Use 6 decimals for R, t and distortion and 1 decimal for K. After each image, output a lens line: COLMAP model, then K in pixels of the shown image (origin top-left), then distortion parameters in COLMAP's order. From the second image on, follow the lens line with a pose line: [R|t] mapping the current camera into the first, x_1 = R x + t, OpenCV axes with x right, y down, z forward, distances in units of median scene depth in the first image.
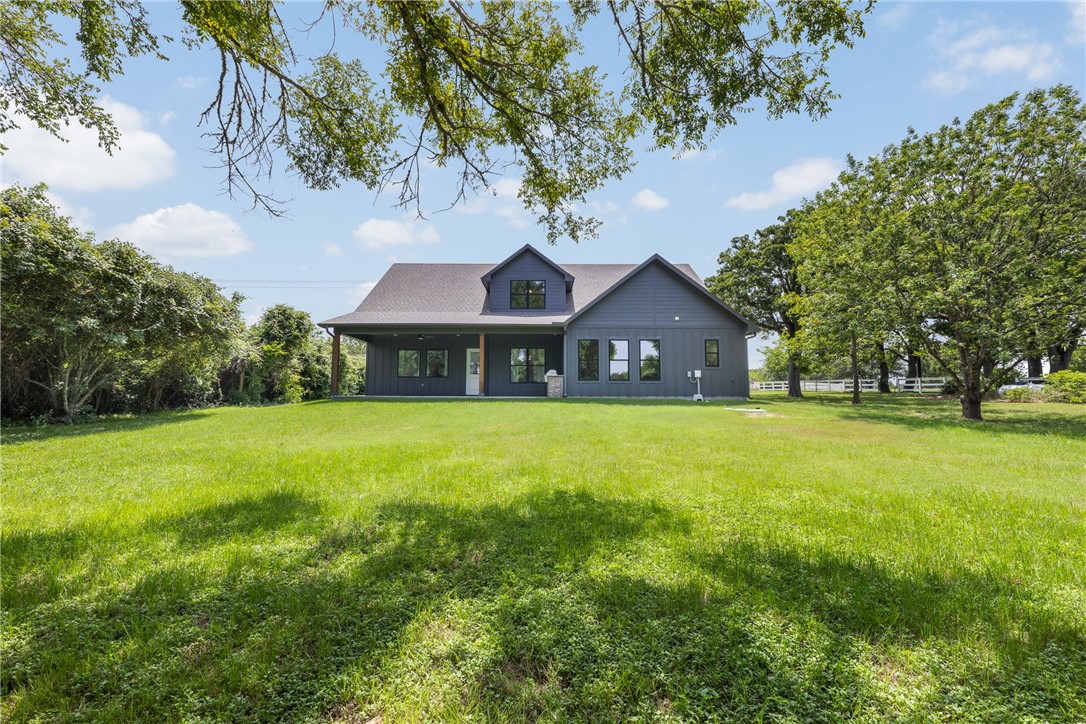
lens RADIAL K [[462.5, 0, 544.7], [0, 462.5, 359.2], [0, 0, 1]] dist [-0.000540, -0.000075]
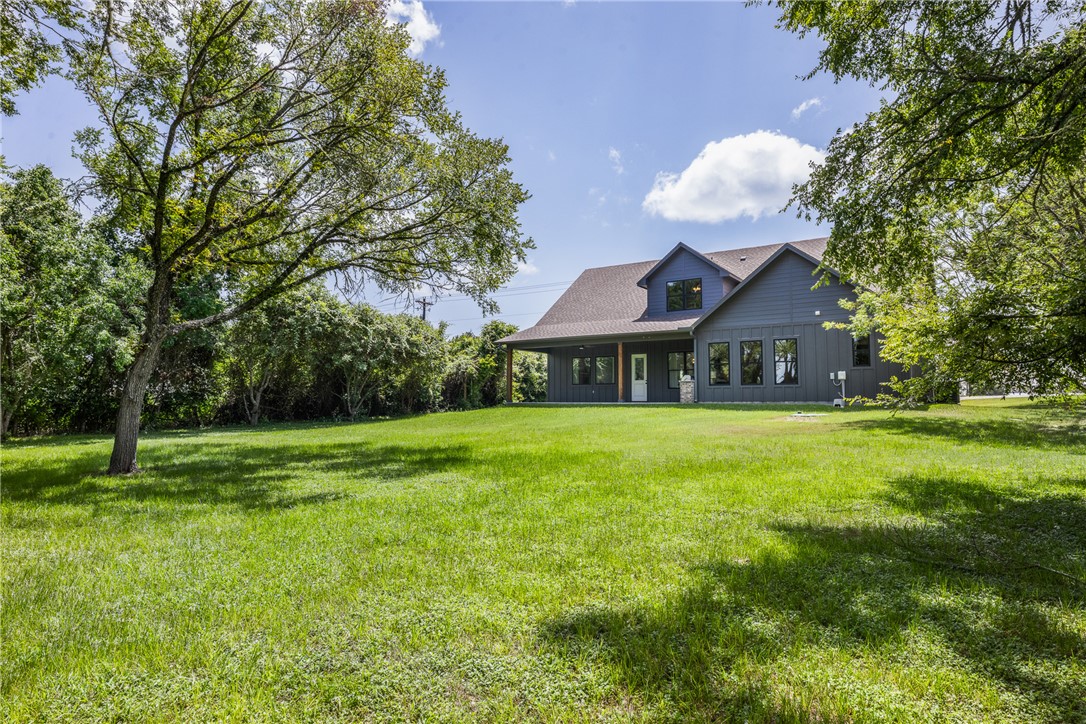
lens RADIAL K [[656.8, 0, 543.0], [0, 656.8, 362.0], [0, 0, 1]] dist [0.000270, 0.000008]
pose [[0.825477, -0.038621, -0.563113, 0.547034], [0.049547, 0.998763, 0.004133, -0.025381], [0.562257, -0.031312, 0.826370, -0.325183]]
